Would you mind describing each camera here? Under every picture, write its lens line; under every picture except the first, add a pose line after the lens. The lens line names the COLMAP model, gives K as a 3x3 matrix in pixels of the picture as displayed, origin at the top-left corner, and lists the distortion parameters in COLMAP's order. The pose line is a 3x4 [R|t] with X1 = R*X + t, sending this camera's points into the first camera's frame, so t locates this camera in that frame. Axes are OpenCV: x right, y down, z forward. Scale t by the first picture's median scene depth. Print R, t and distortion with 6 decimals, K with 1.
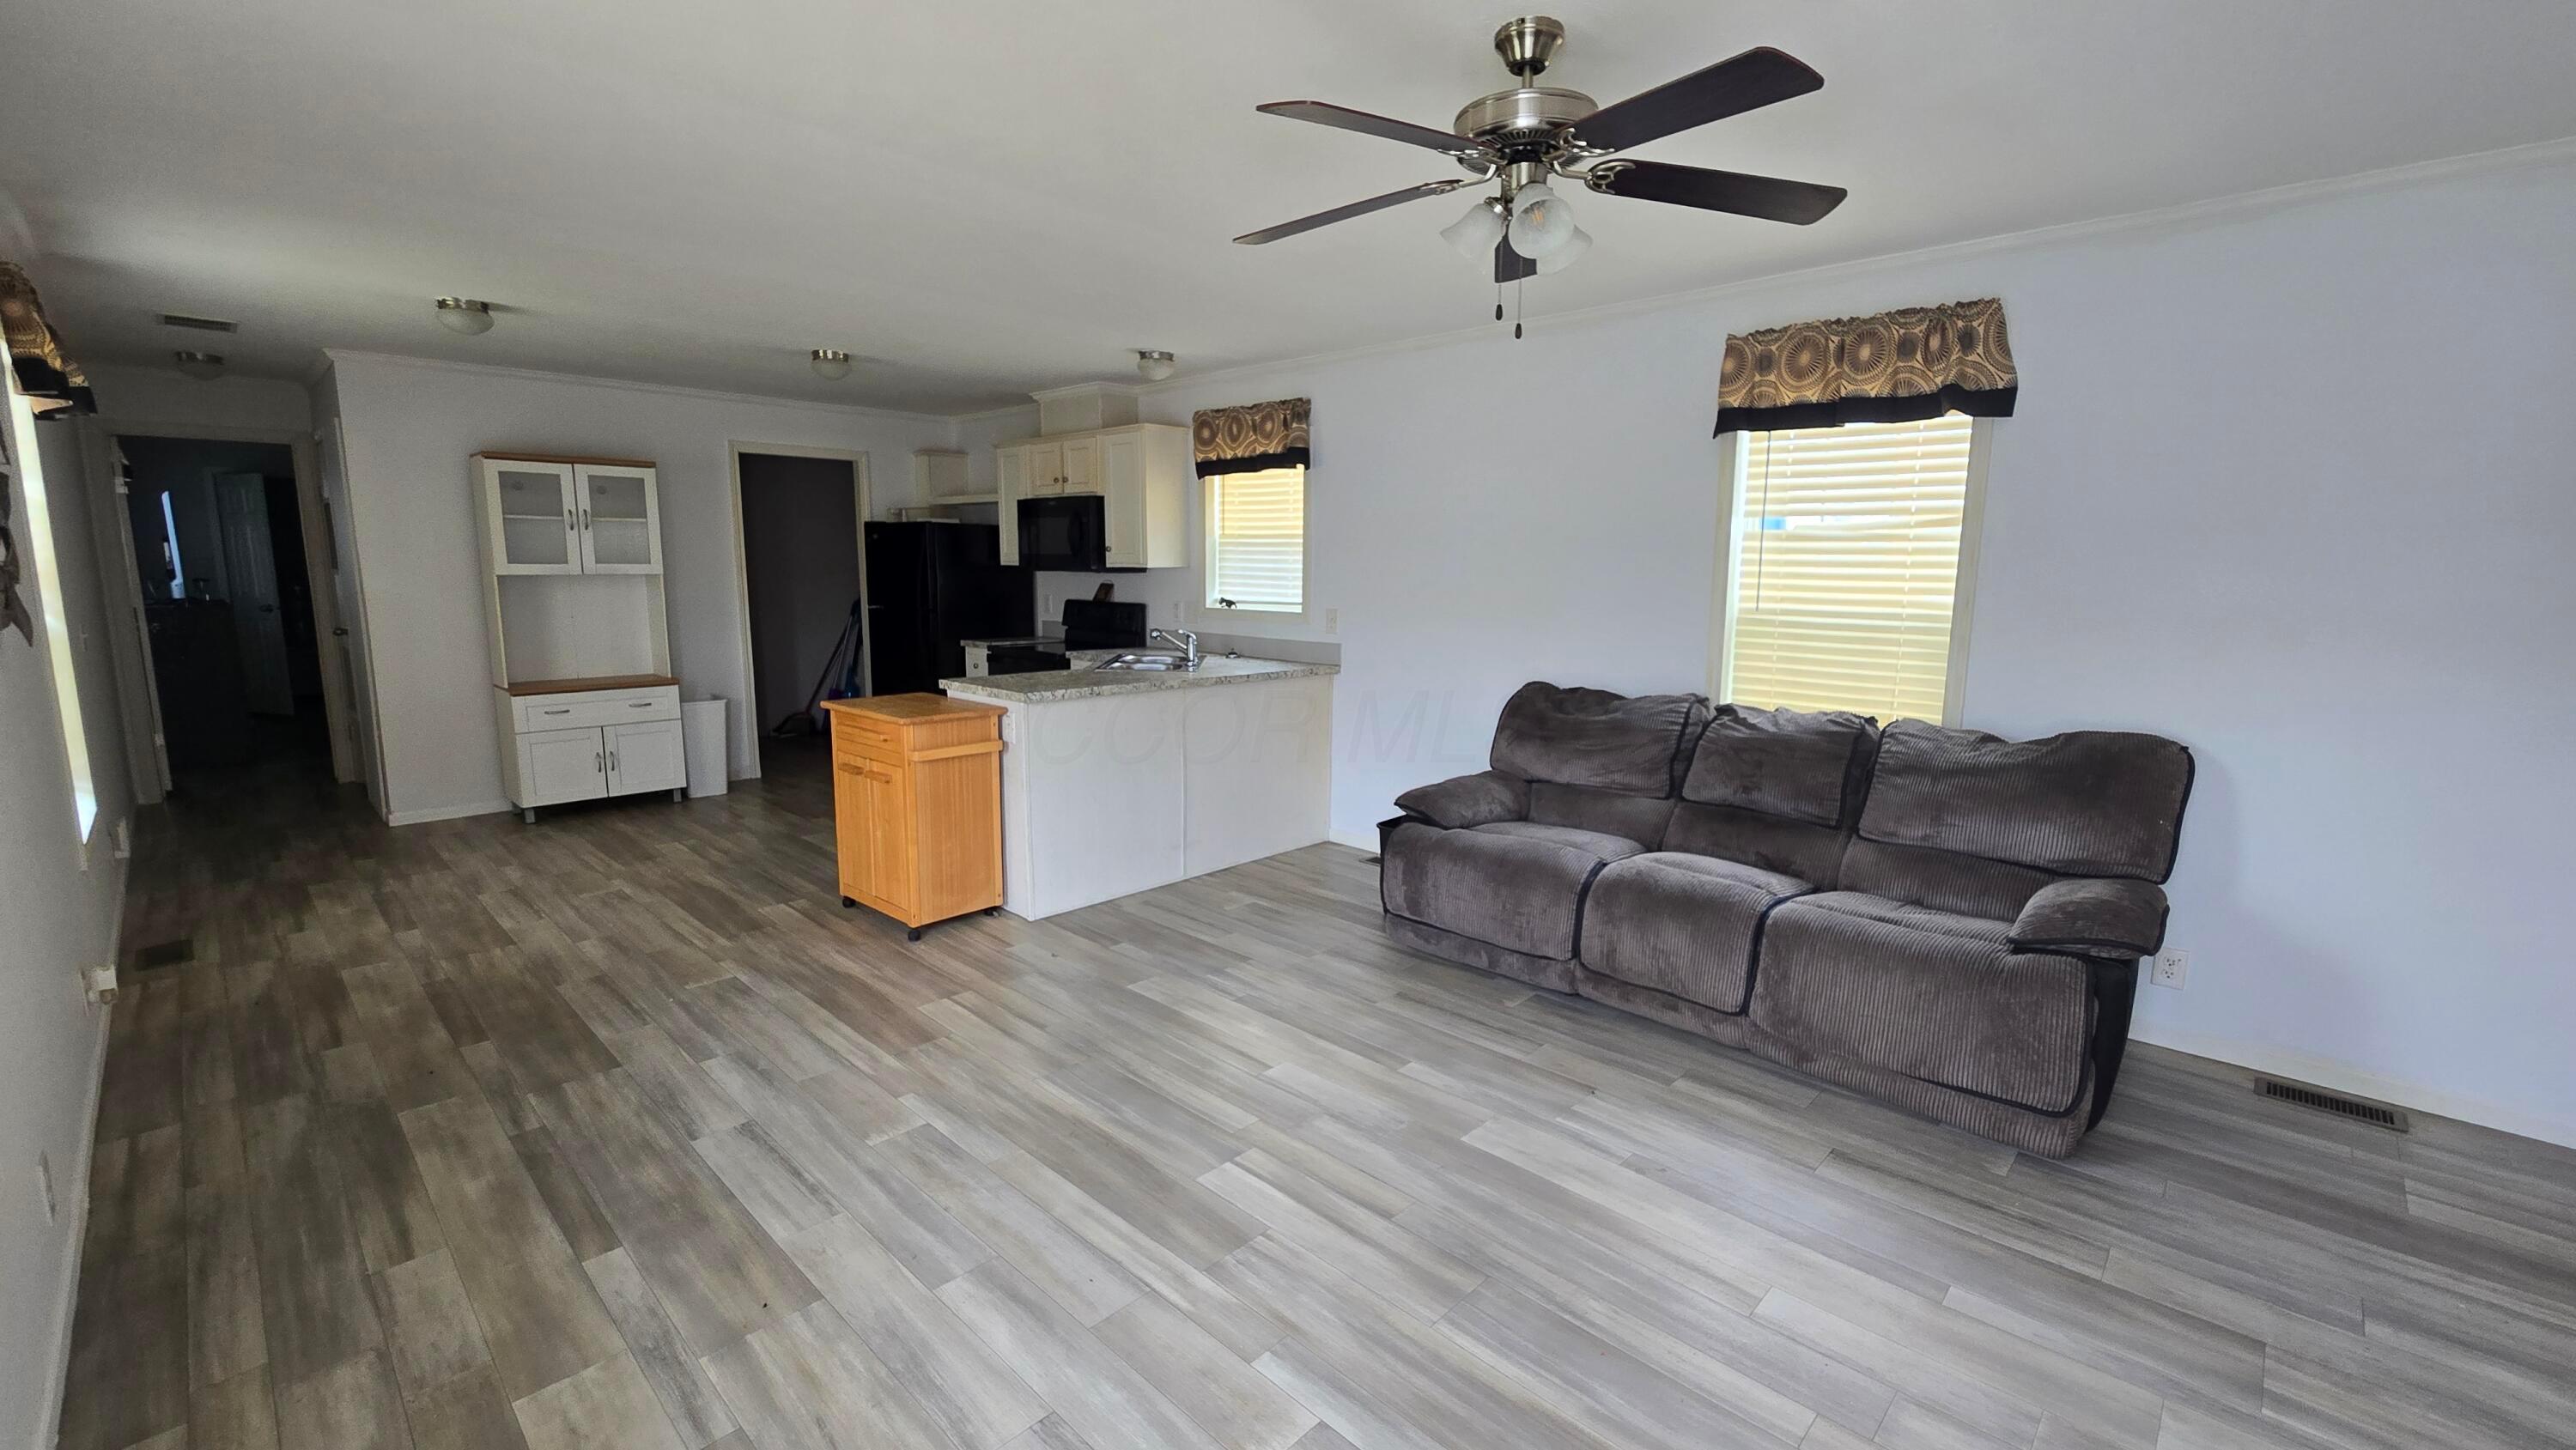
lens RADIAL K [[1062.9, 0, 1295.2], [0, 1062.9, 715.2], [0, 0, 1]] dist [0.007103, 0.001445]
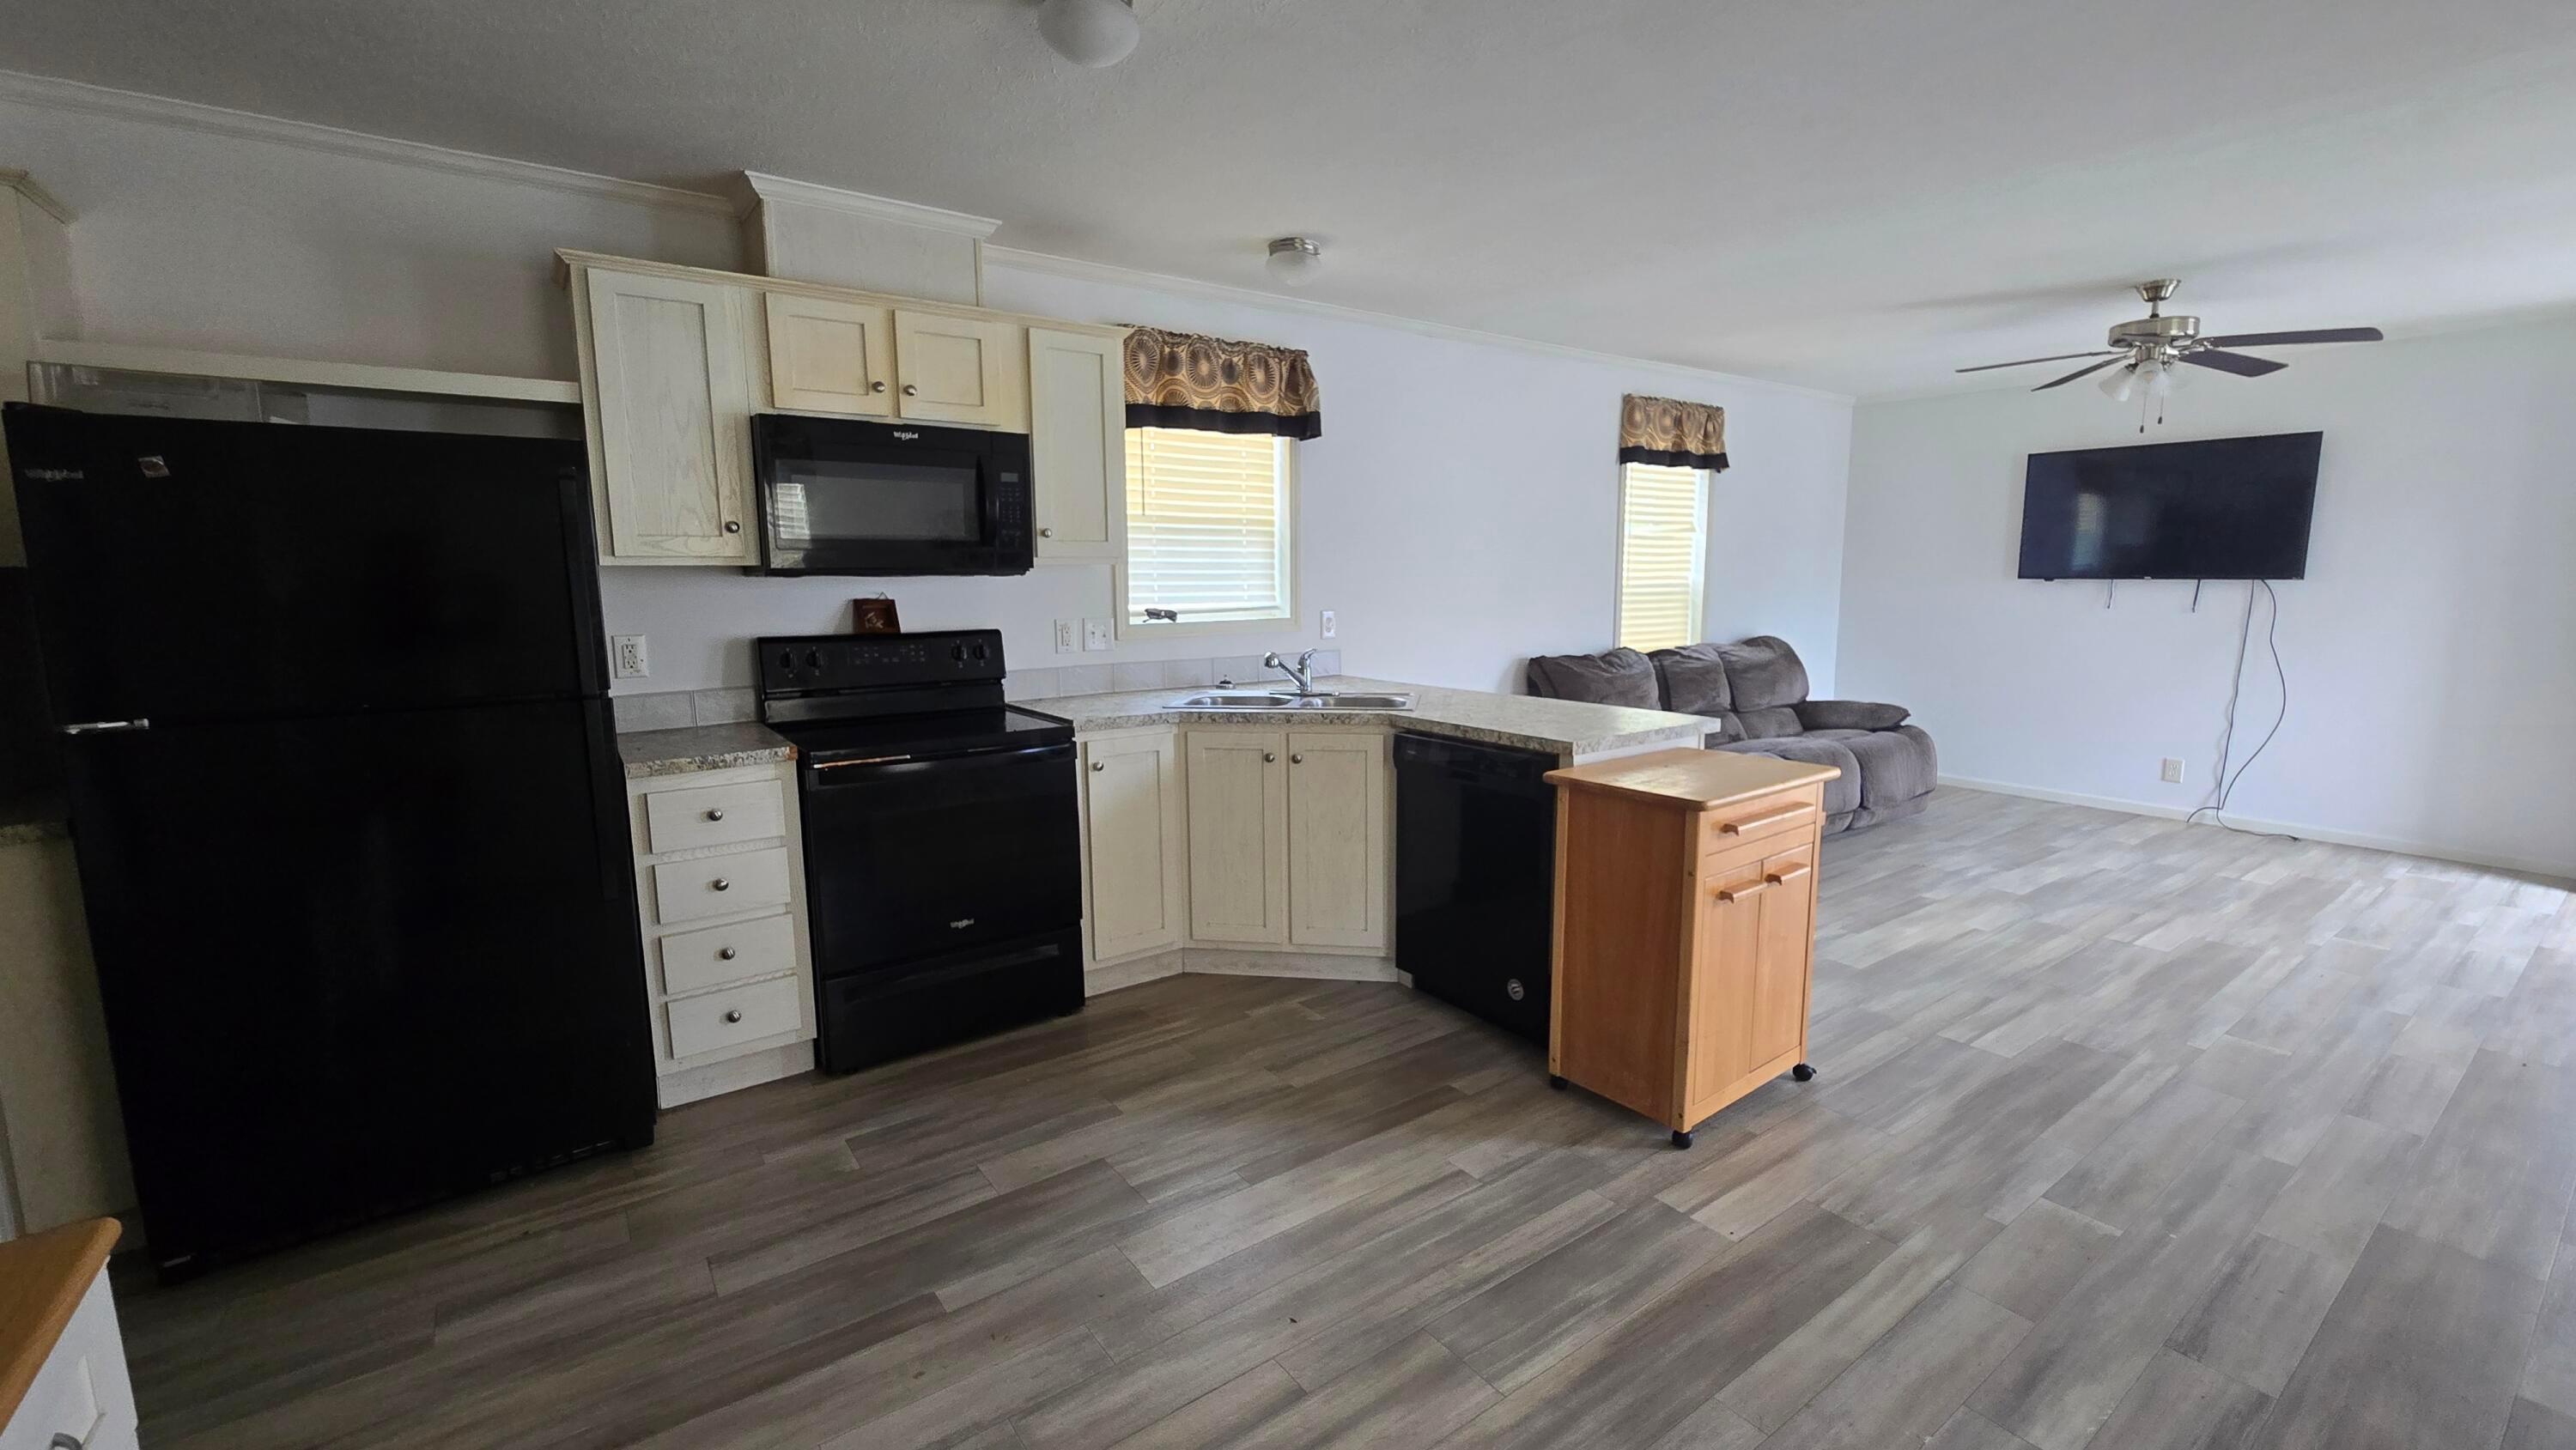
lens RADIAL K [[1062.9, 0, 1294.8], [0, 1062.9, 725.8], [0, 0, 1]] dist [0.007103, 0.001445]
pose [[0.164459, -0.159196, 0.973453, -1.206568], [0.145017, 0.980068, 0.135778, -0.191270], [-0.975666, 0.118837, 0.184267, 1.312025]]
